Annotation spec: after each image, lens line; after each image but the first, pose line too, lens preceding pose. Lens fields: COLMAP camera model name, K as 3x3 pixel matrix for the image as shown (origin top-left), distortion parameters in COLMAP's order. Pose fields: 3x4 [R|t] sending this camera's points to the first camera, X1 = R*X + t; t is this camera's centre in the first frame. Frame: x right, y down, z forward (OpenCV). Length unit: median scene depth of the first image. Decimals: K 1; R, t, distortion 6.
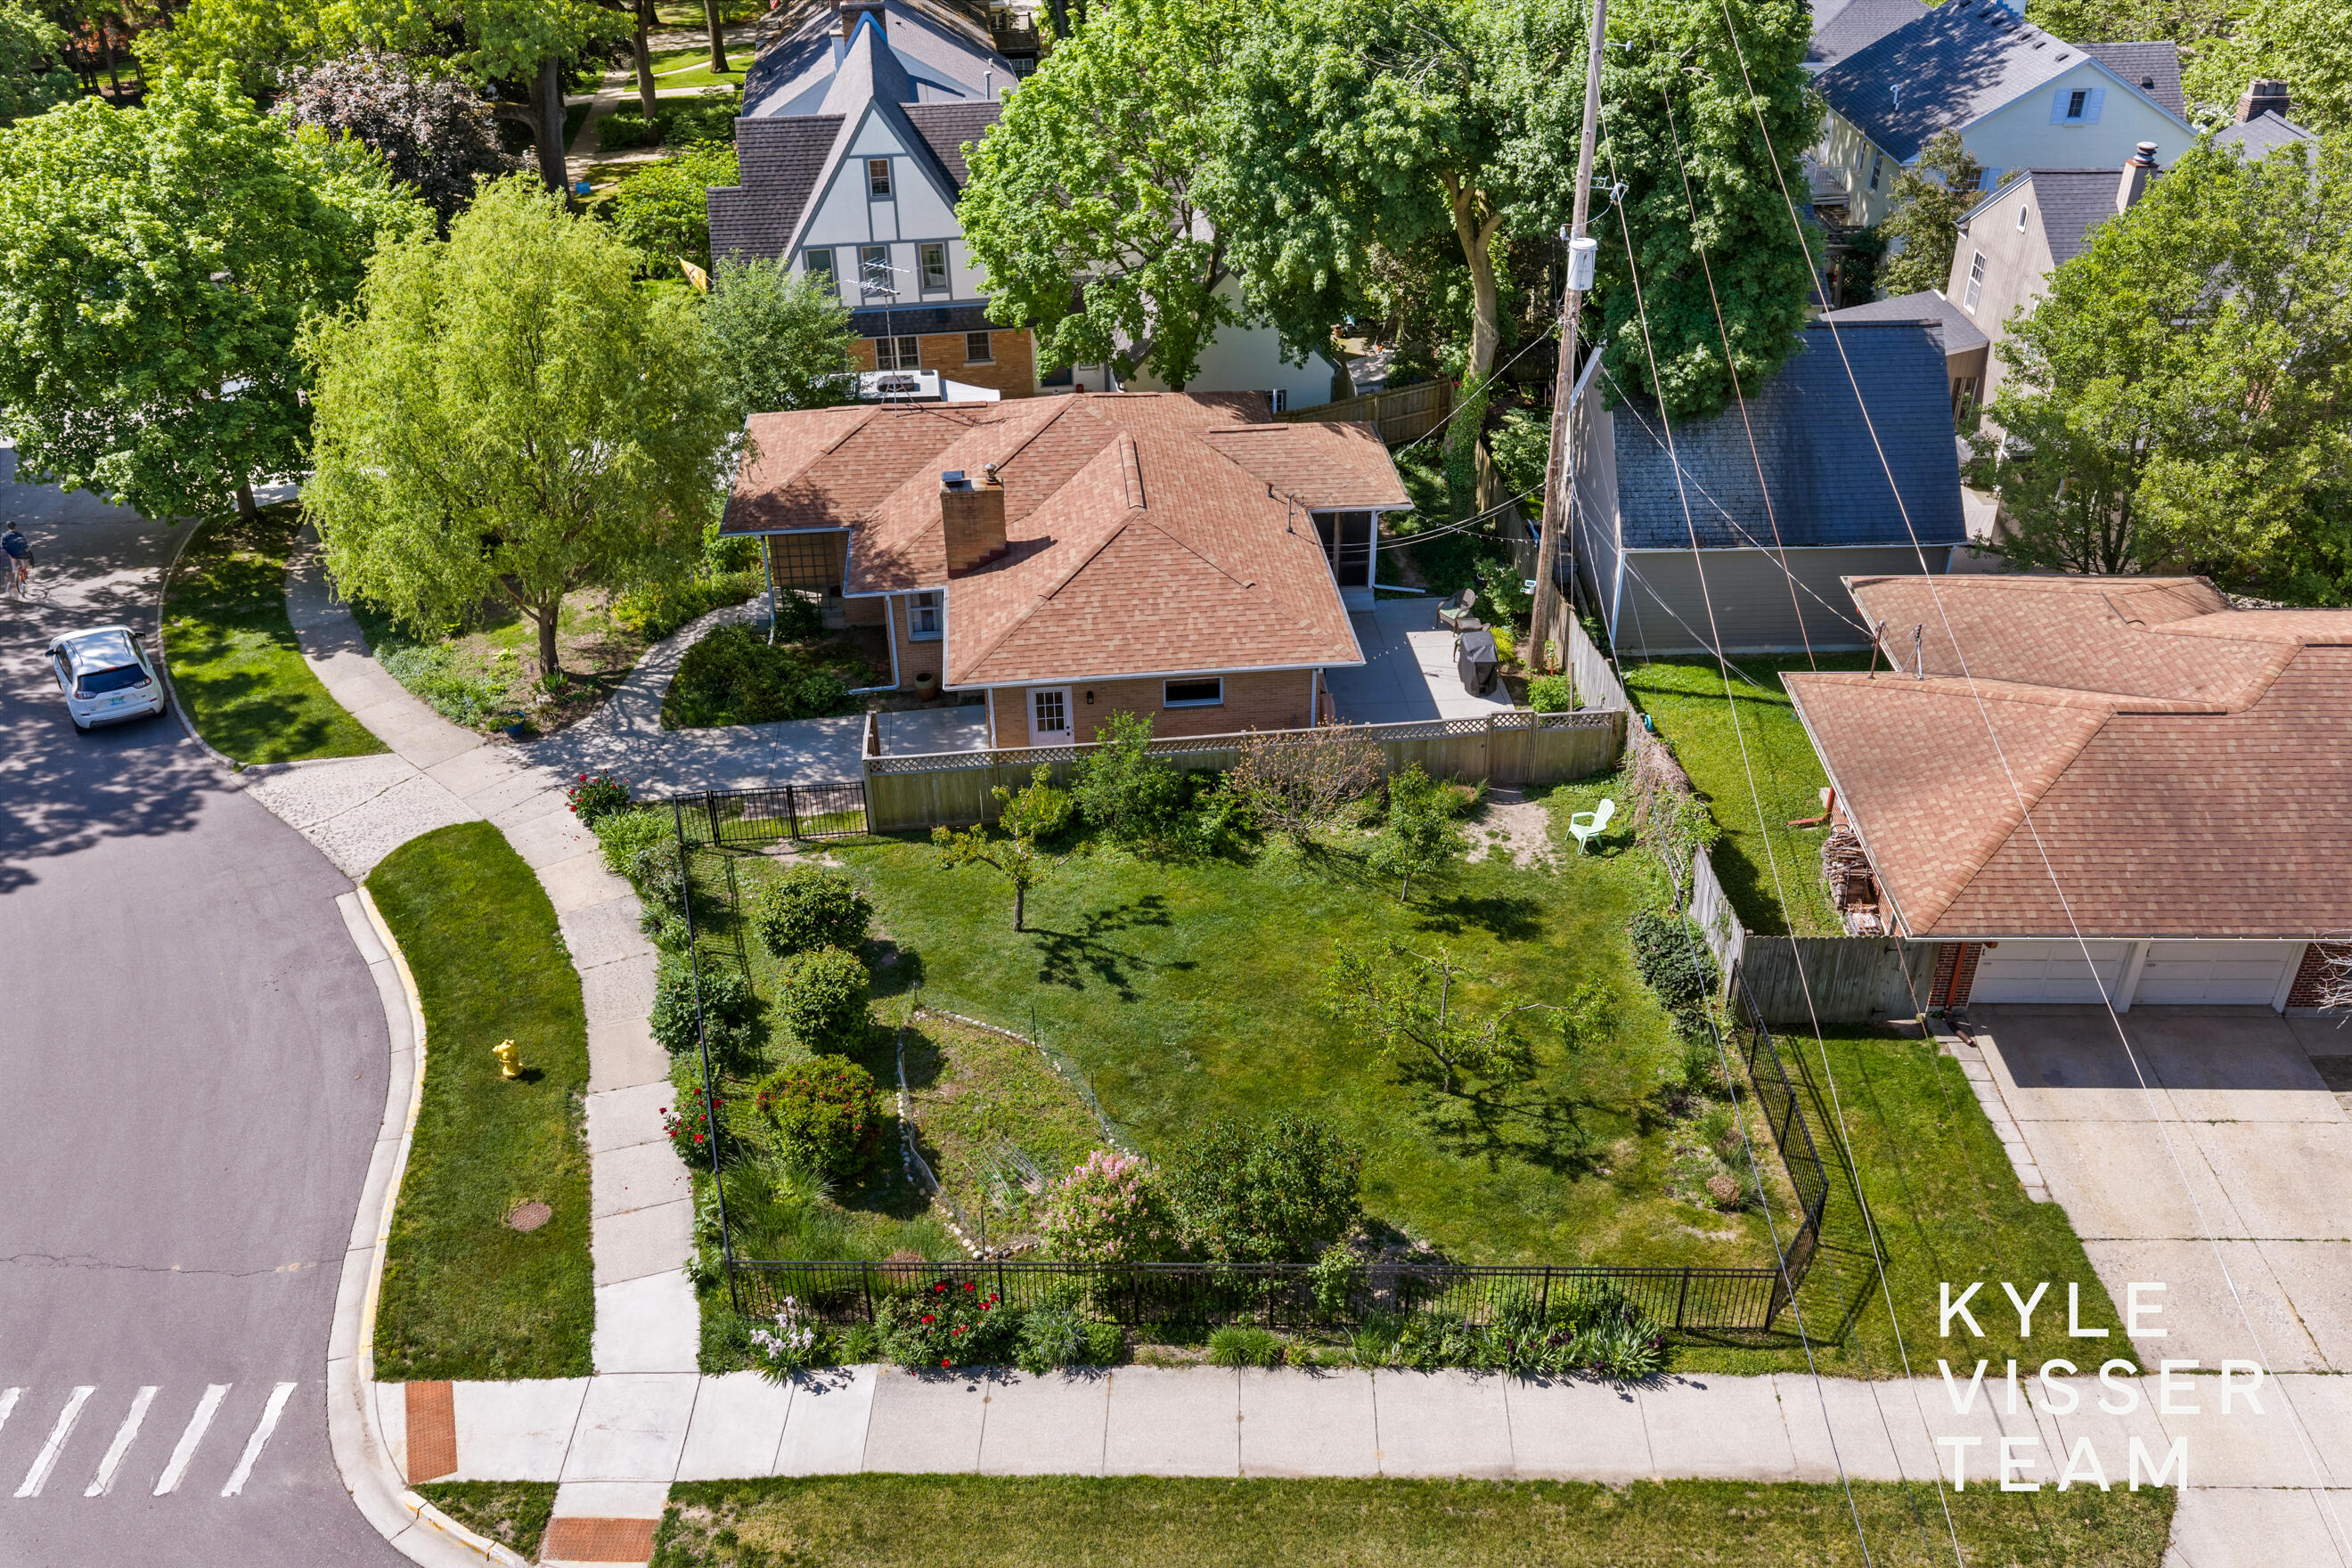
lens RADIAL K [[1939.1, 0, 1176.0], [0, 1939.1, 784.0], [0, 0, 1]] dist [0.003146, -0.000893]
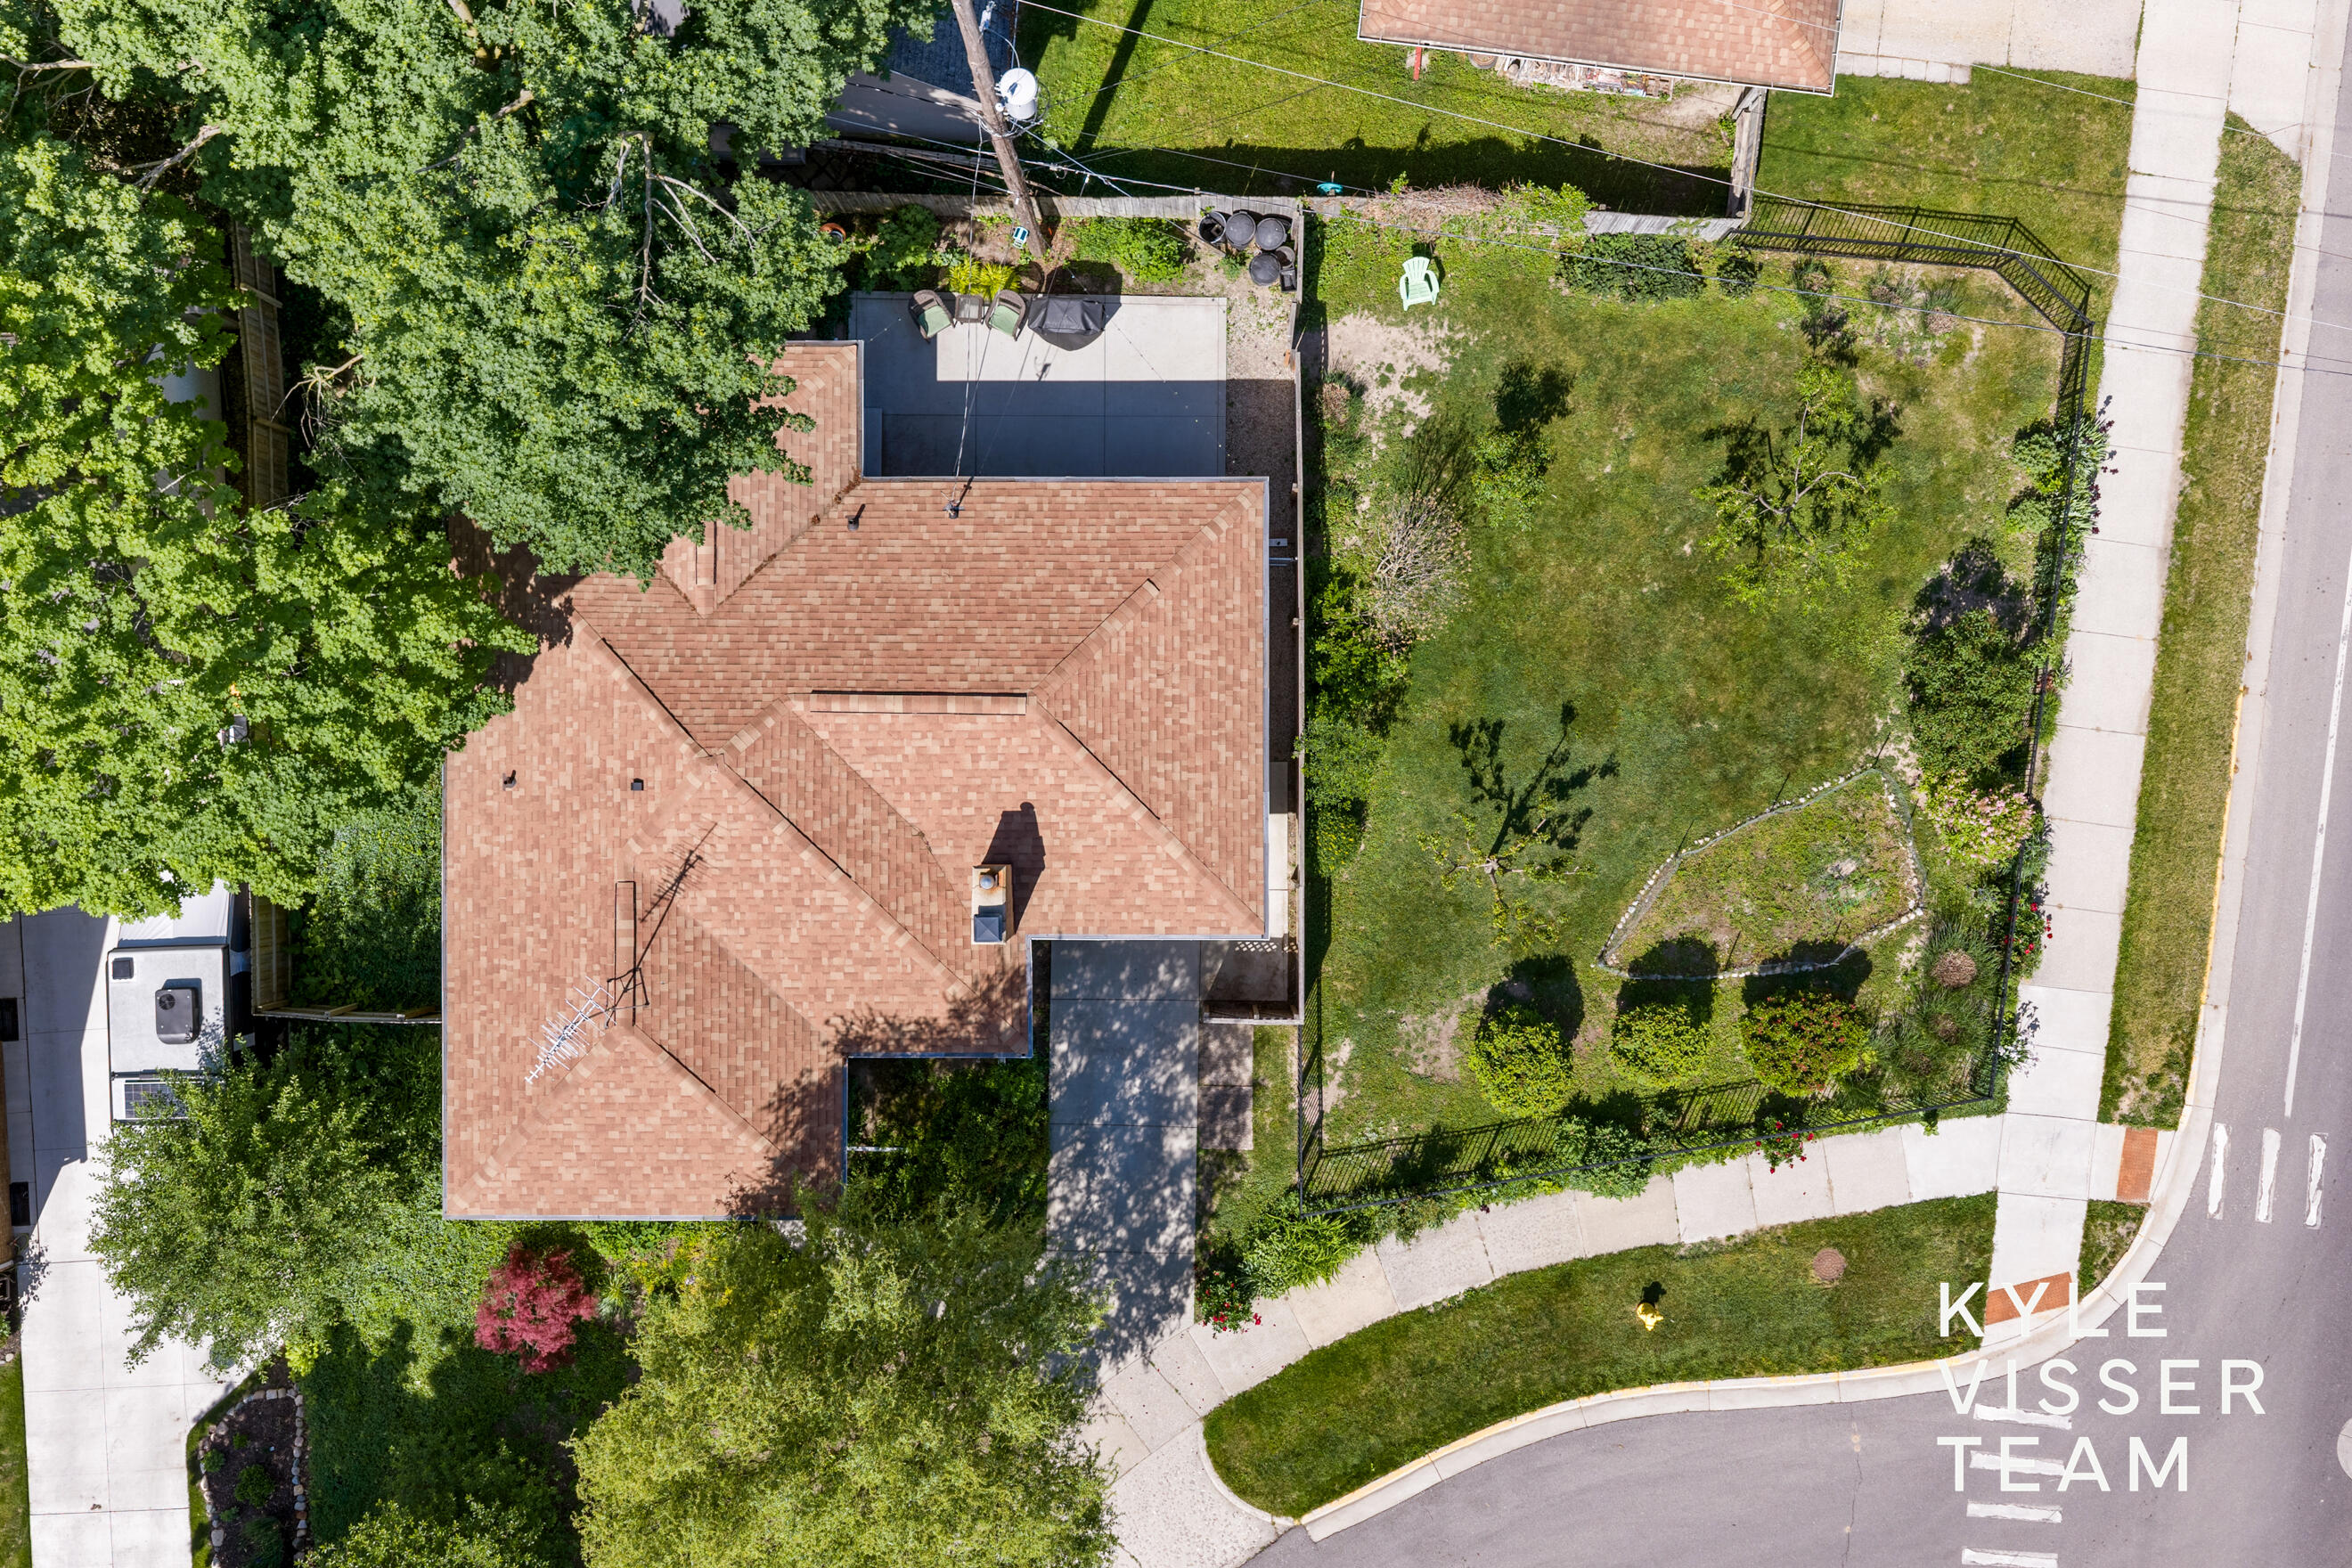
lens RADIAL K [[1939.1, 0, 1176.0], [0, 1939.1, 784.0], [0, 0, 1]] dist [0.003146, -0.000893]
pose [[0.099902, -0.994921, 0.012297, -0.083061], [0.549881, 0.065506, 0.832670, -1.106986], [-0.829247, -0.076424, 0.553632, 0.696125]]
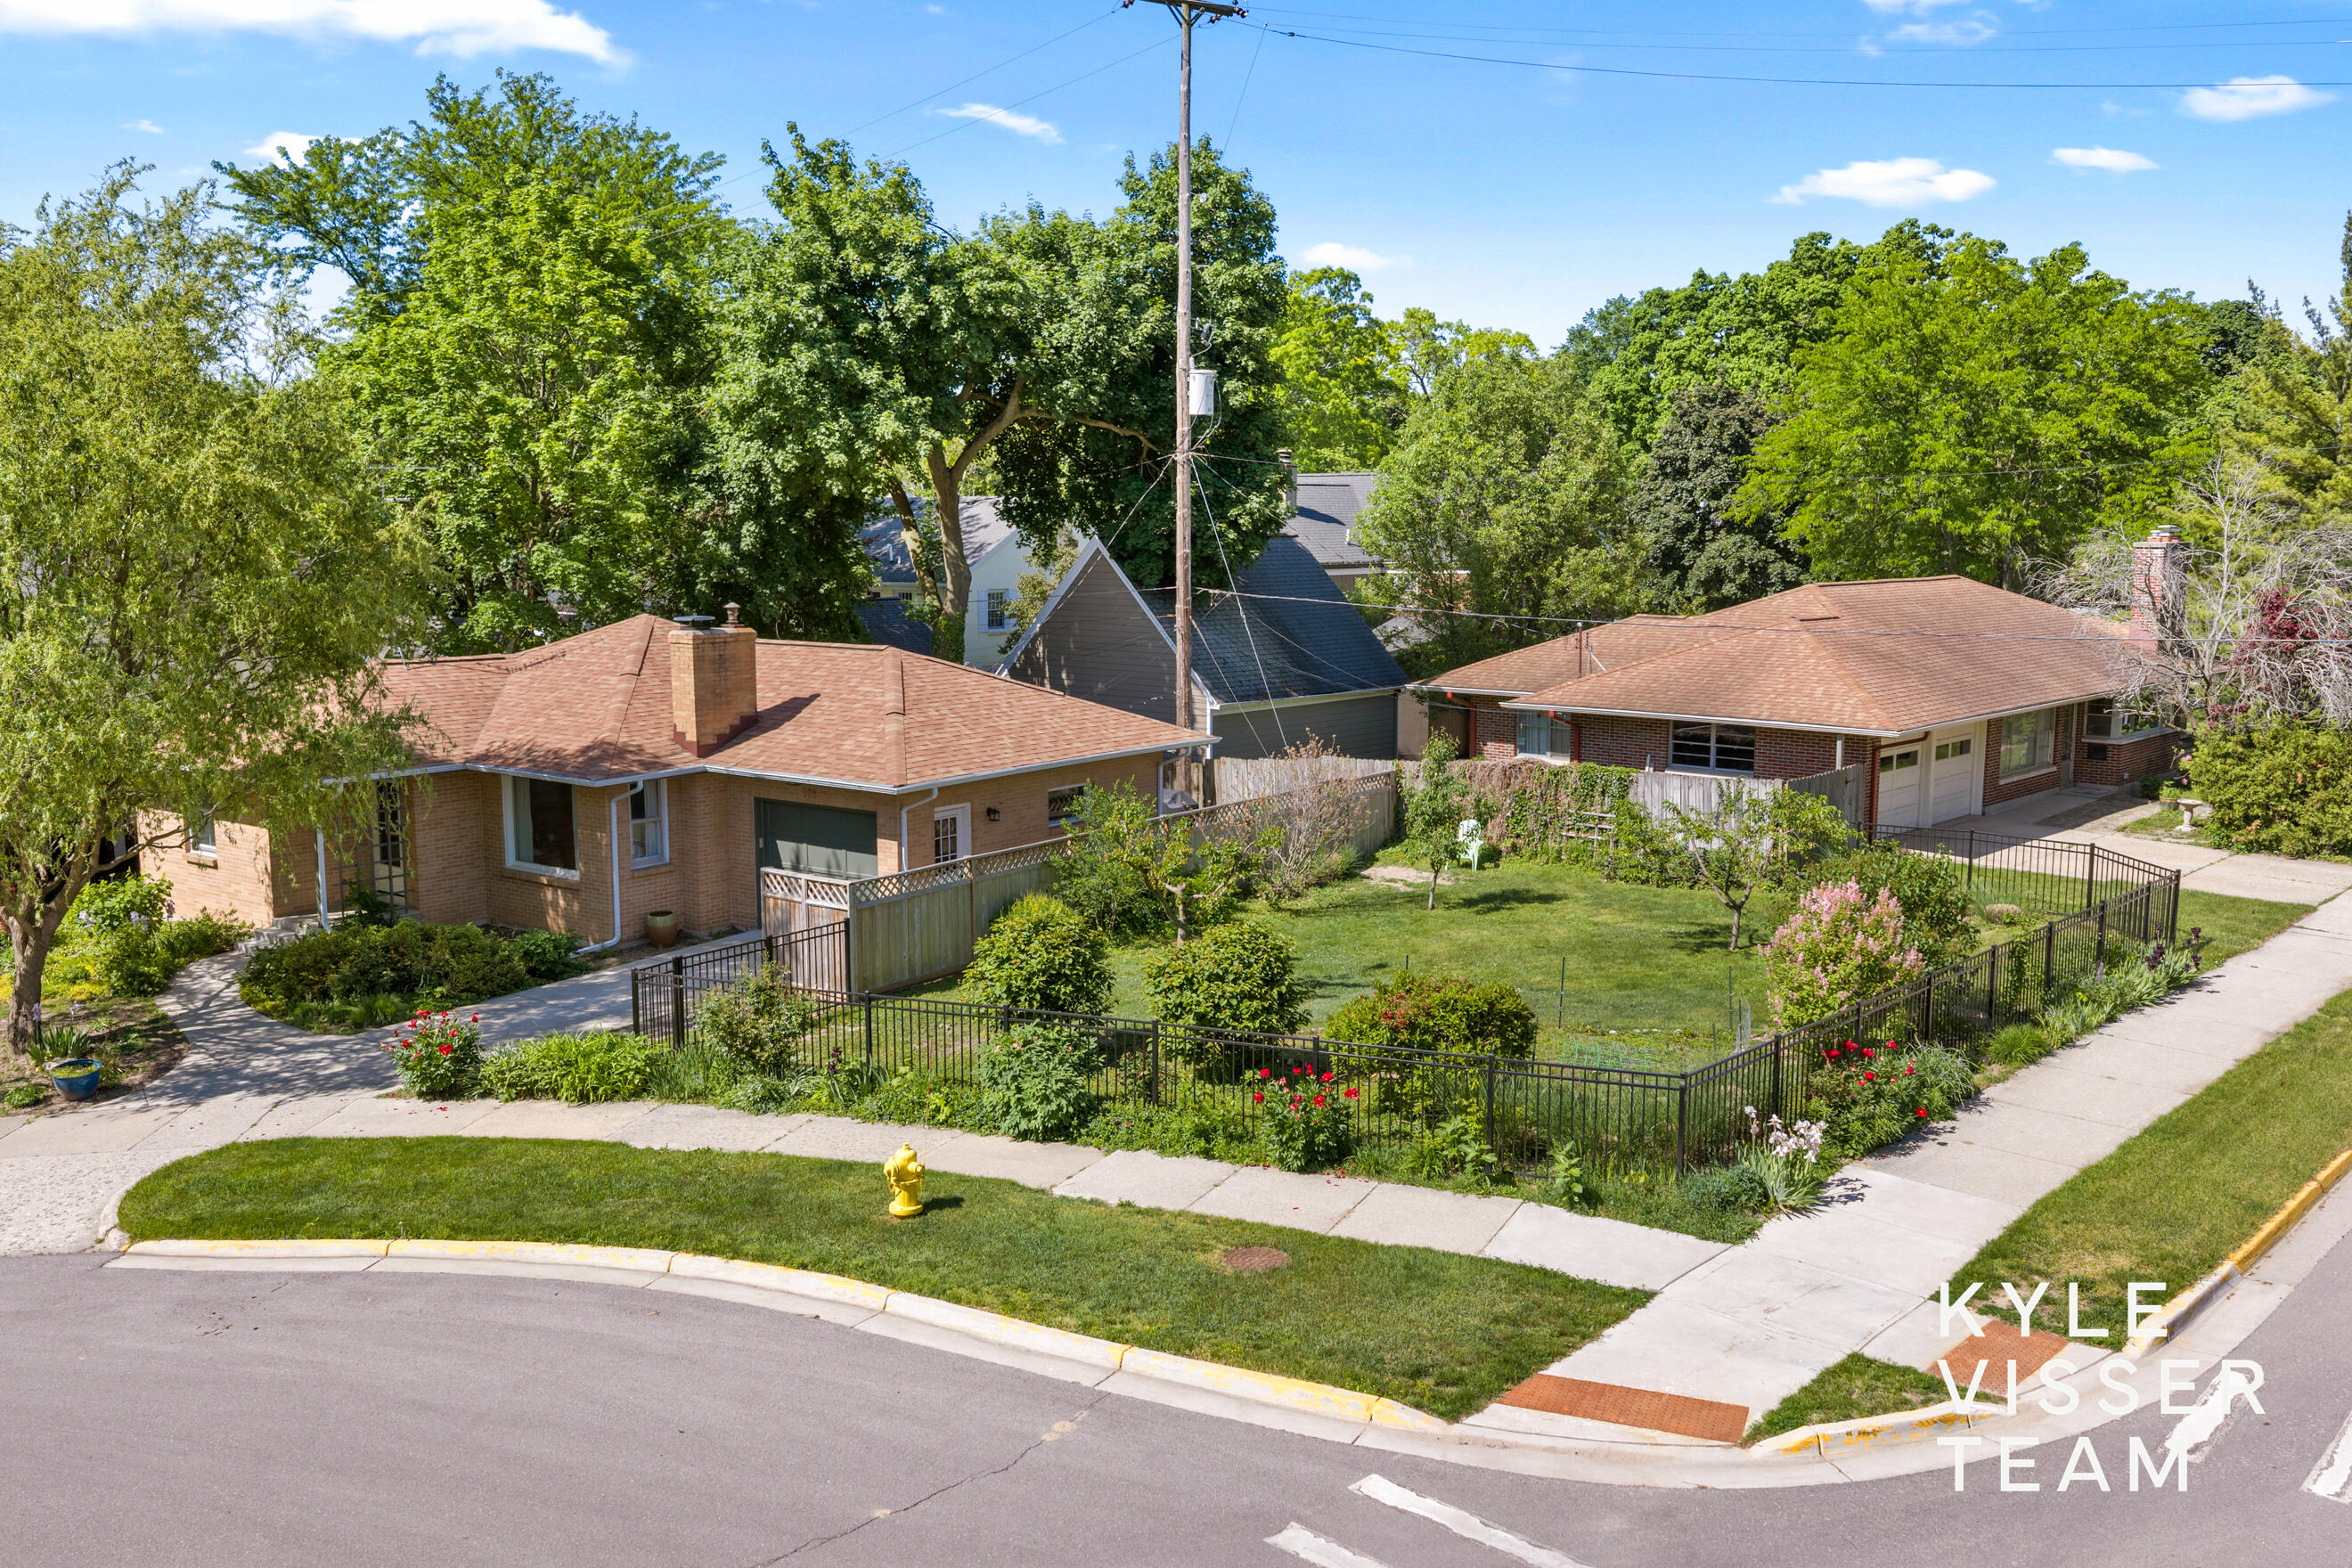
lens RADIAL K [[1939.1, 0, 1176.0], [0, 1939.1, 784.0], [0, 0, 1]] dist [0.003146, -0.000893]
pose [[0.674648, -0.091267, 0.732475, -0.791376], [0.391324, 0.885621, -0.250081, 0.239138], [-0.625872, 0.455352, 0.633198, 0.589329]]
